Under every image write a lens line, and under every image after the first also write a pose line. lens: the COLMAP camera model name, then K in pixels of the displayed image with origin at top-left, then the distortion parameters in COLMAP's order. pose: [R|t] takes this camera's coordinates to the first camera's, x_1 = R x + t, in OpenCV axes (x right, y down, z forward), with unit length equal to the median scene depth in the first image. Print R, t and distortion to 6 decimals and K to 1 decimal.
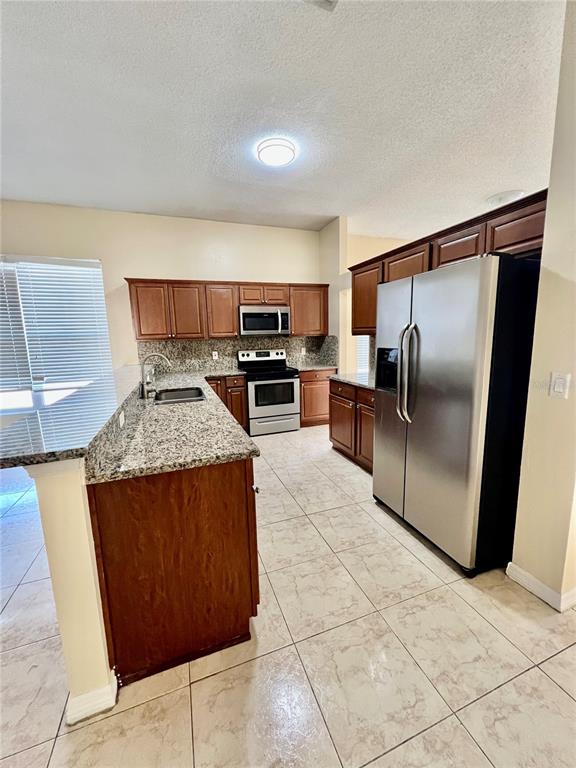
lens RADIAL K [[306.6, 0, 289.0], [0, 306.6, 382.1], [0, 0, 1]] dist [0.000141, -0.000230]
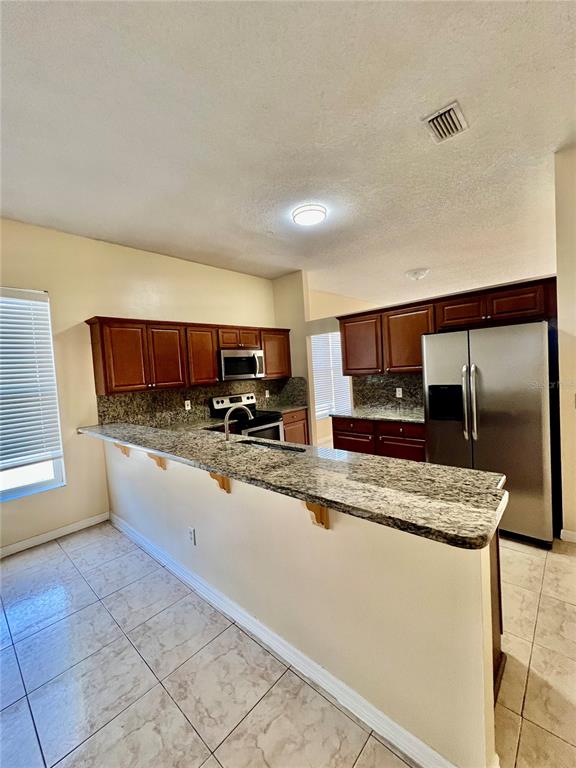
lens RADIAL K [[314.6, 0, 289.2], [0, 314.6, 382.7], [0, 0, 1]] dist [-0.000390, -0.000012]
pose [[0.888590, -0.051064, 0.455852, -0.434851], [0.109413, 0.988695, -0.102526, -0.030246], [-0.445463, 0.140980, 0.884131, 0.077675]]
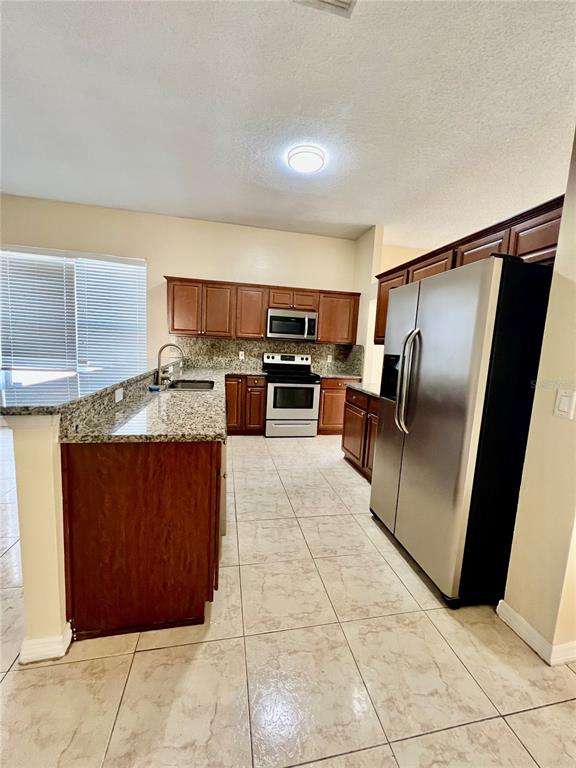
lens RADIAL K [[306.6, 0, 289.0], [0, 306.6, 382.1], [0, 0, 1]] dist [0.000141, -0.000230]
pose [[0.986222, 0.092460, -0.137176, 0.074419], [-0.097093, 0.994896, -0.027460, 0.017810], [0.133937, 0.040400, 0.990166, 0.003527]]
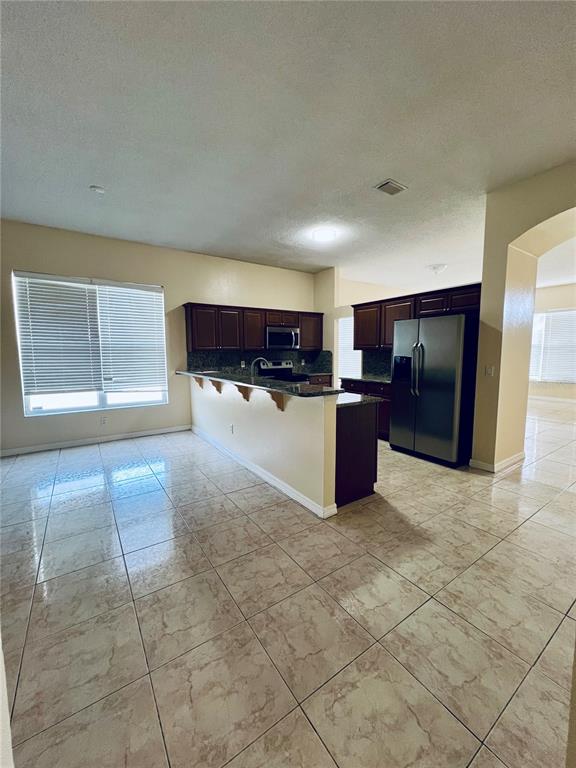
lens RADIAL K [[306.6, 0, 289.0], [0, 306.6, 382.1], [0, 0, 1]] dist [0.000141, -0.000230]
pose [[0.969758, -0.004686, 0.244022, -0.408344], [0.018639, 0.998318, -0.054902, 0.068110], [-0.243354, 0.057790, 0.968214, -0.307770]]
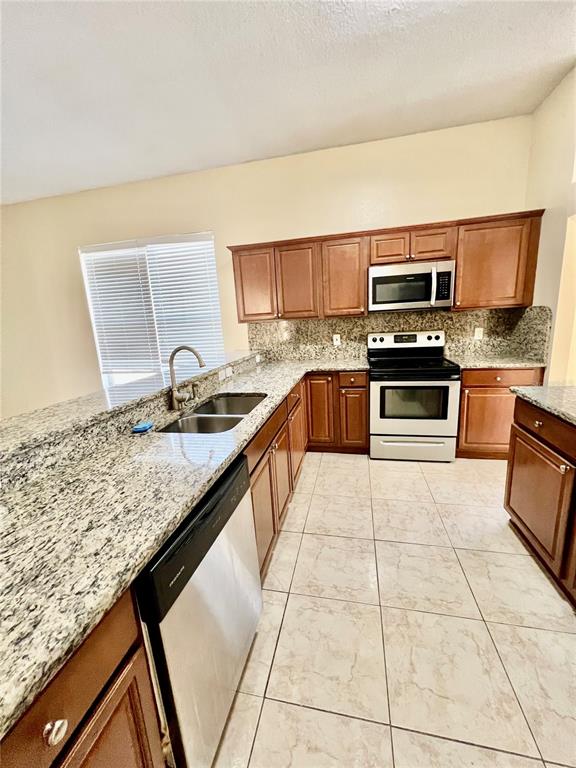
lens RADIAL K [[306.6, 0, 289.0], [0, 306.6, 382.1], [0, 0, 1]] dist [0.000141, -0.000230]
pose [[0.845821, 0.087890, -0.526177, 0.070753], [-0.045807, 0.994658, 0.092510, -0.053759], [0.531496, -0.054144, 0.845328, 0.335424]]
